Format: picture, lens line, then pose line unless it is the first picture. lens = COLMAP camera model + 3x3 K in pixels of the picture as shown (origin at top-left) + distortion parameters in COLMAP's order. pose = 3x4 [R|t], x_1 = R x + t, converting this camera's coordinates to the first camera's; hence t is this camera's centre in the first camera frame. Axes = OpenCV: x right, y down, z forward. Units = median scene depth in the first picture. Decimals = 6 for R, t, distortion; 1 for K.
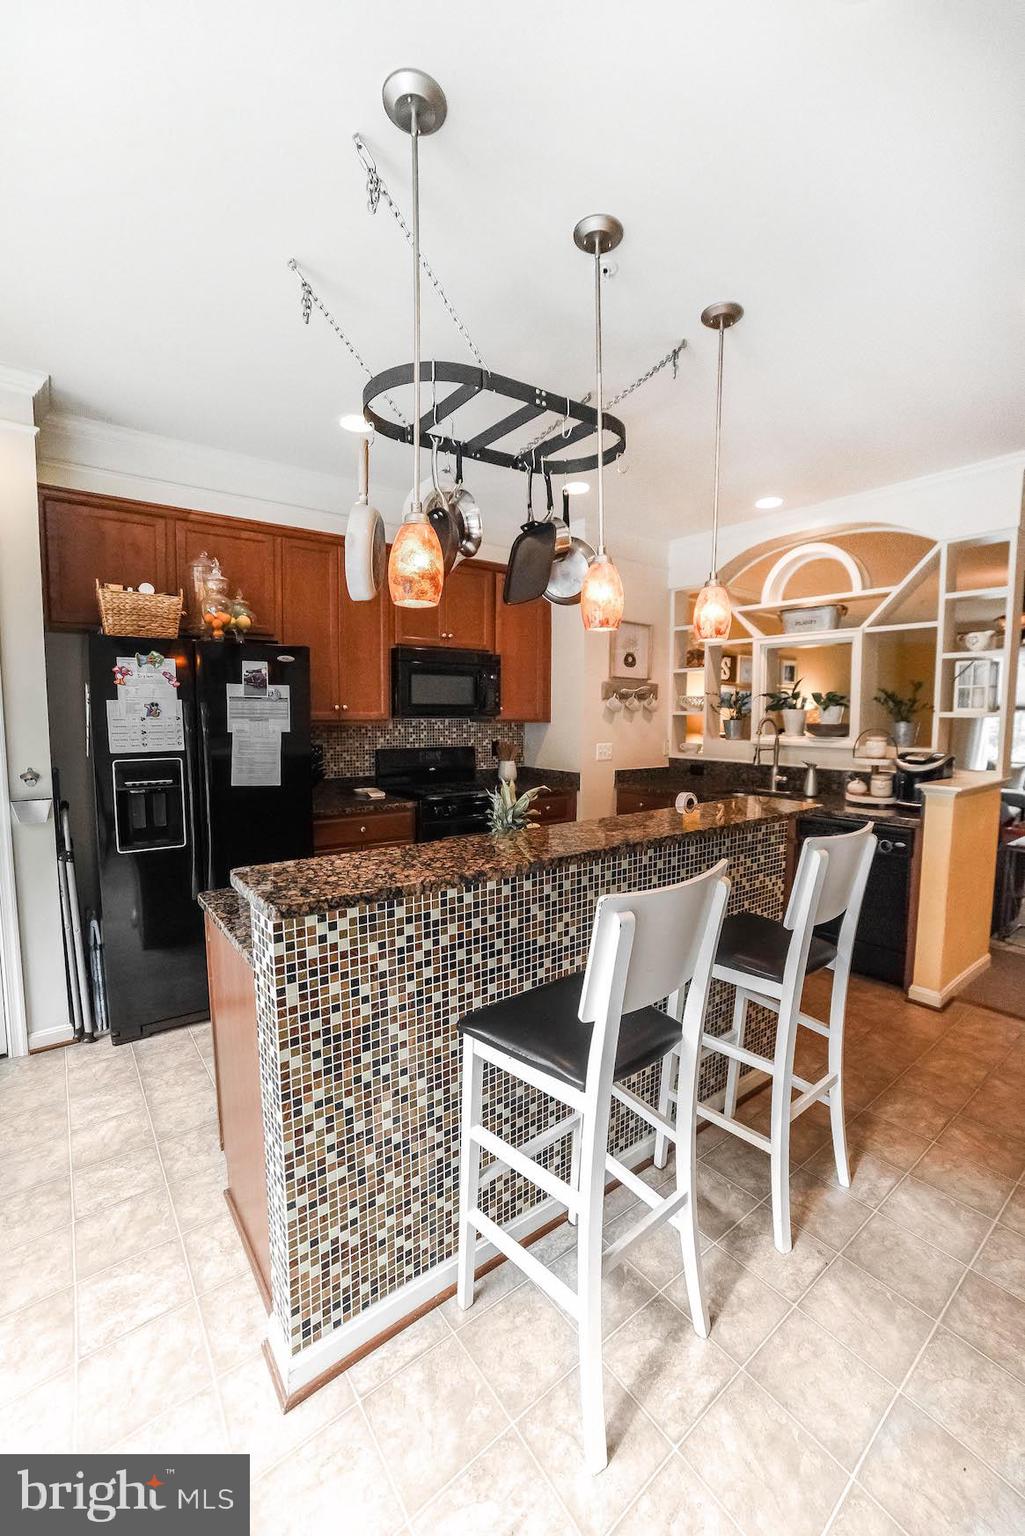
lens RADIAL K [[627.4, 0, 518.2], [0, 627.4, 762.7], [0, 0, 1]] dist [-0.093475, 0.044936]
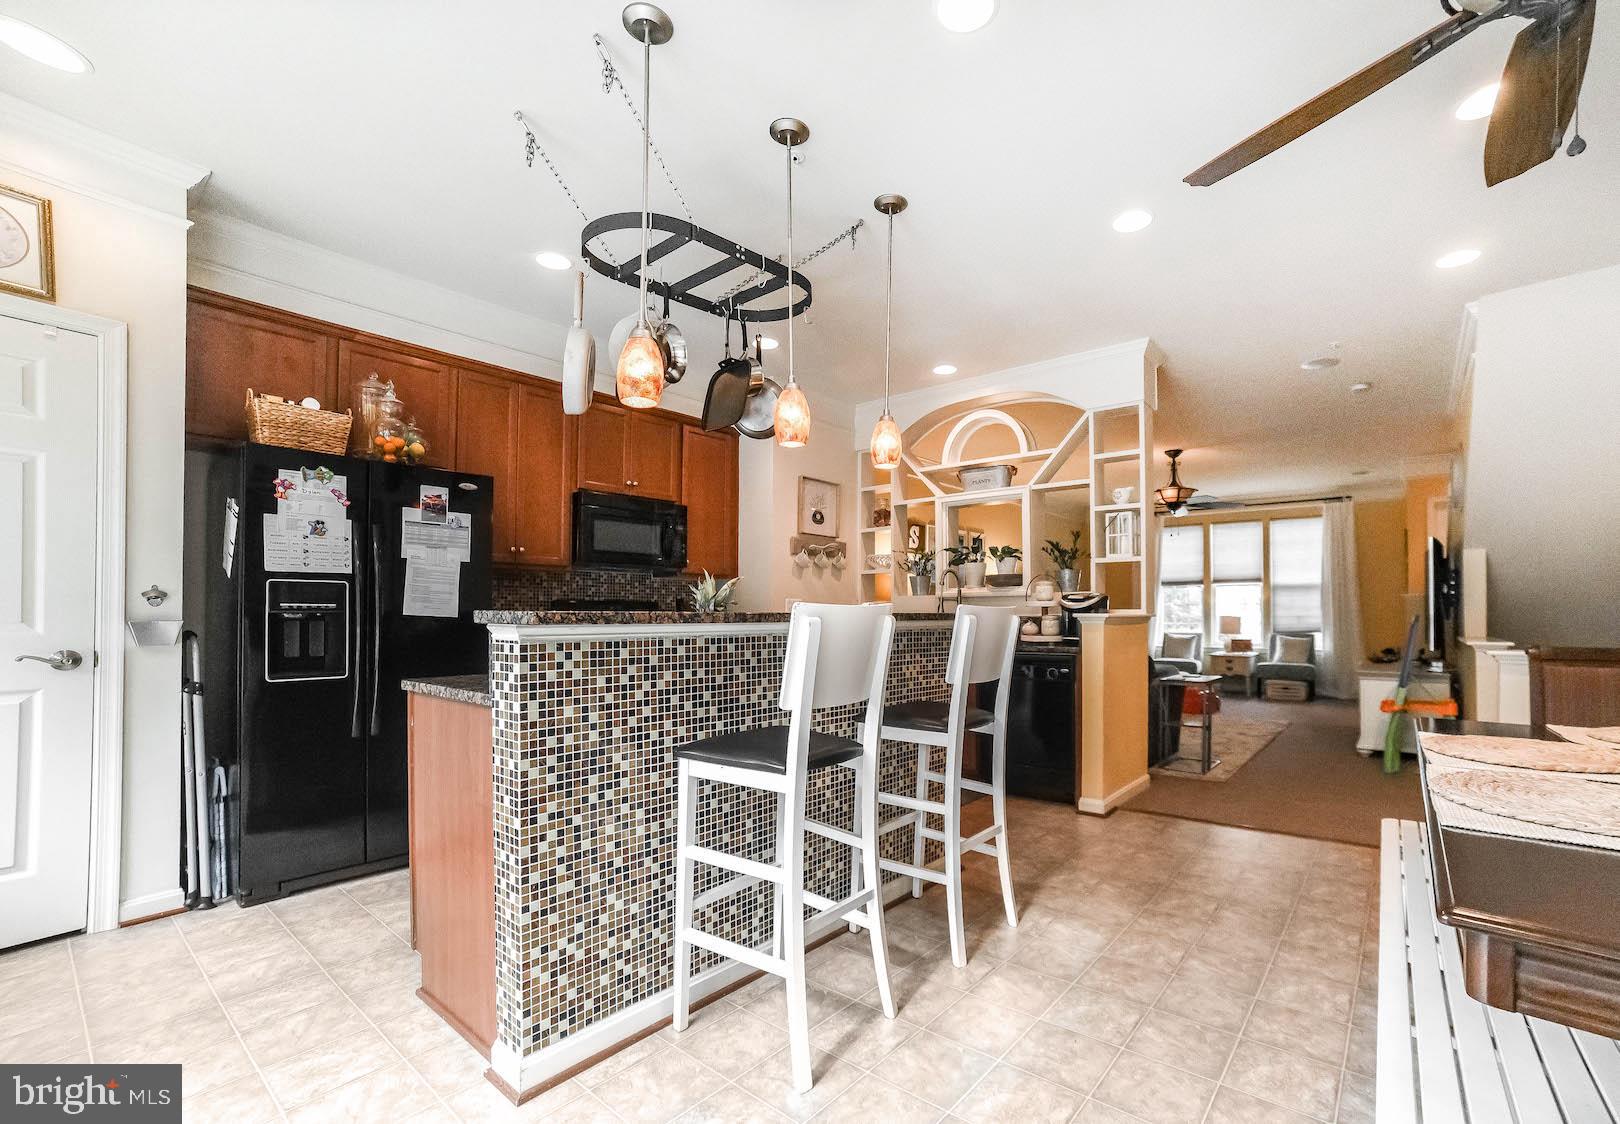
lens RADIAL K [[723.4, 0, 873.3], [0, 723.4, 599.8], [0, 0, 1]] dist [-0.091822, 0.041925]
pose [[0.969356, 0.000701, 0.245660, -0.034427], [0.024817, 0.994600, -0.100767, 0.147899], [-0.244404, 0.103776, 0.964104, -0.215798]]
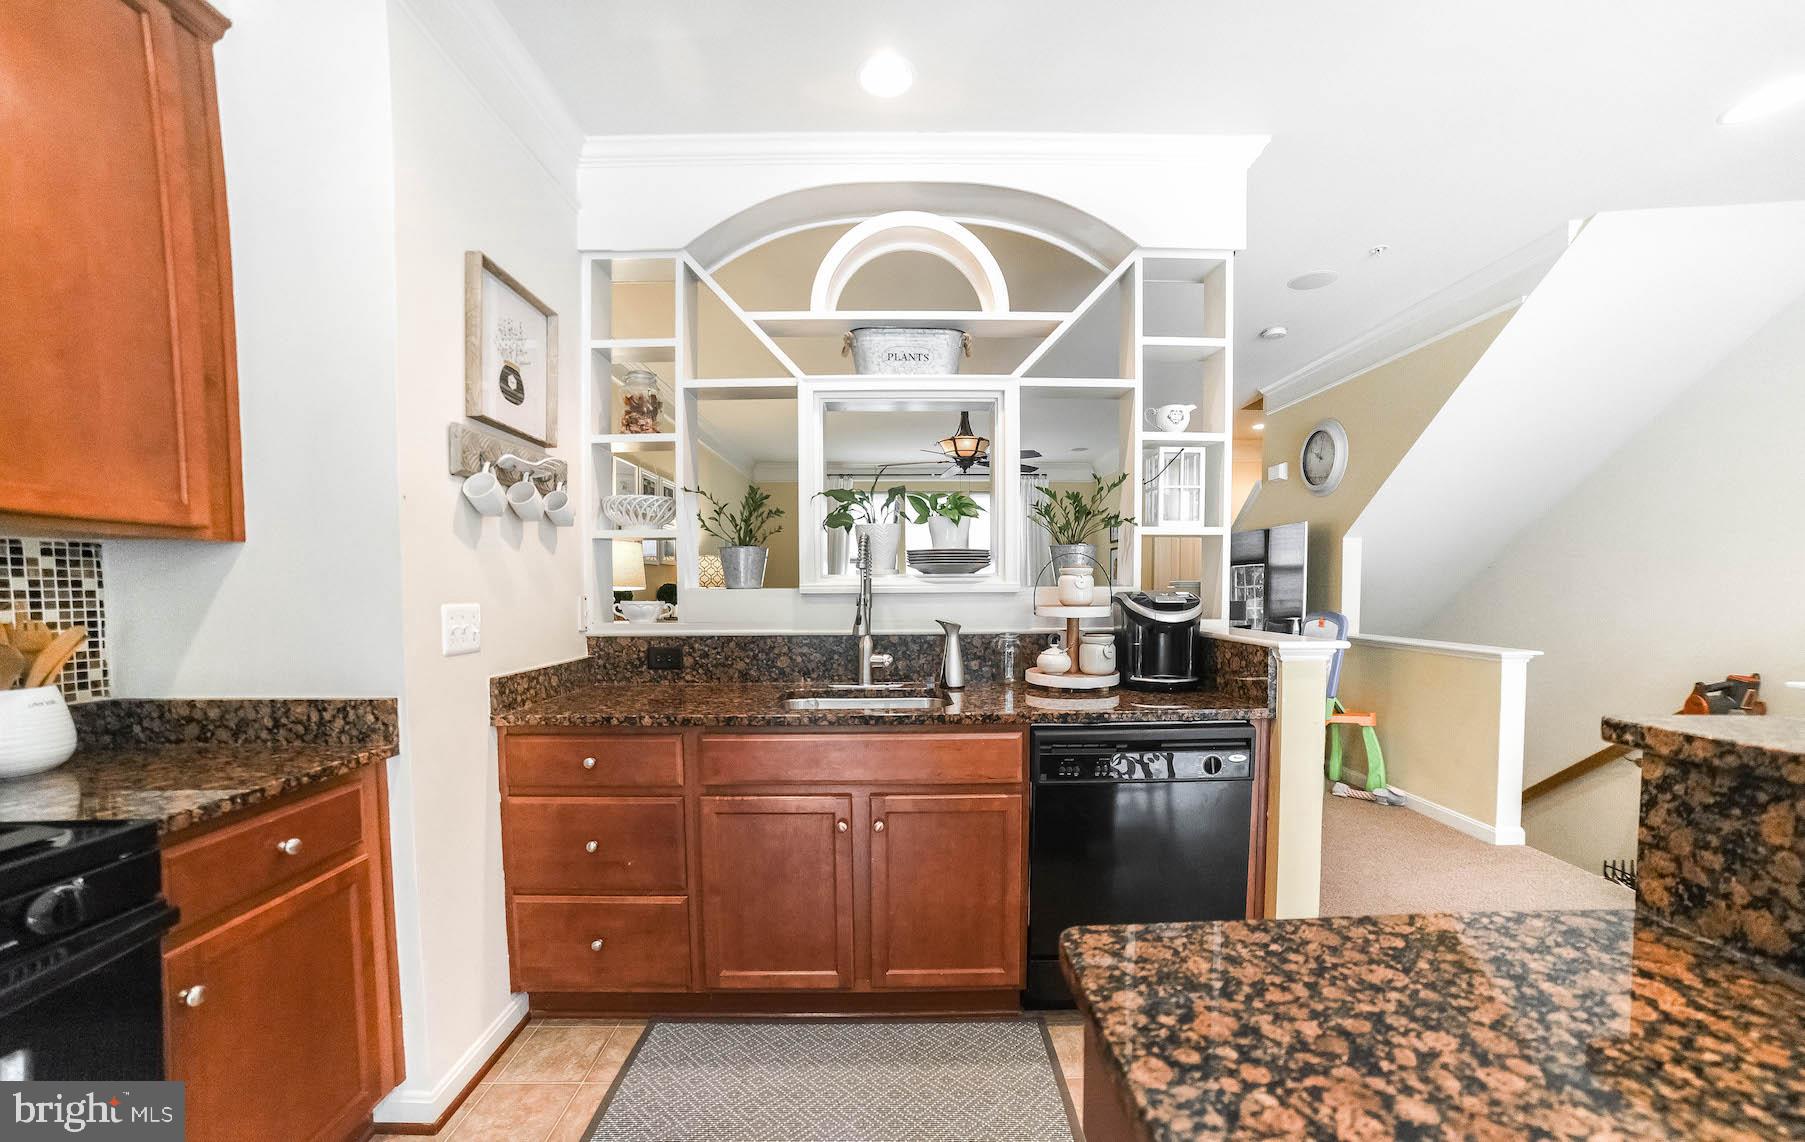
lens RADIAL K [[752.6, 0, 901.0], [0, 752.6, 600.4], [0, 0, 1]] dist [-0.001483, -0.000026]
pose [[0.598057, -0.022600, 0.801135, -0.083961], [0.071444, 0.997126, -0.025205, -0.008443], [-0.798263, 0.072311, 0.597953, 0.941134]]
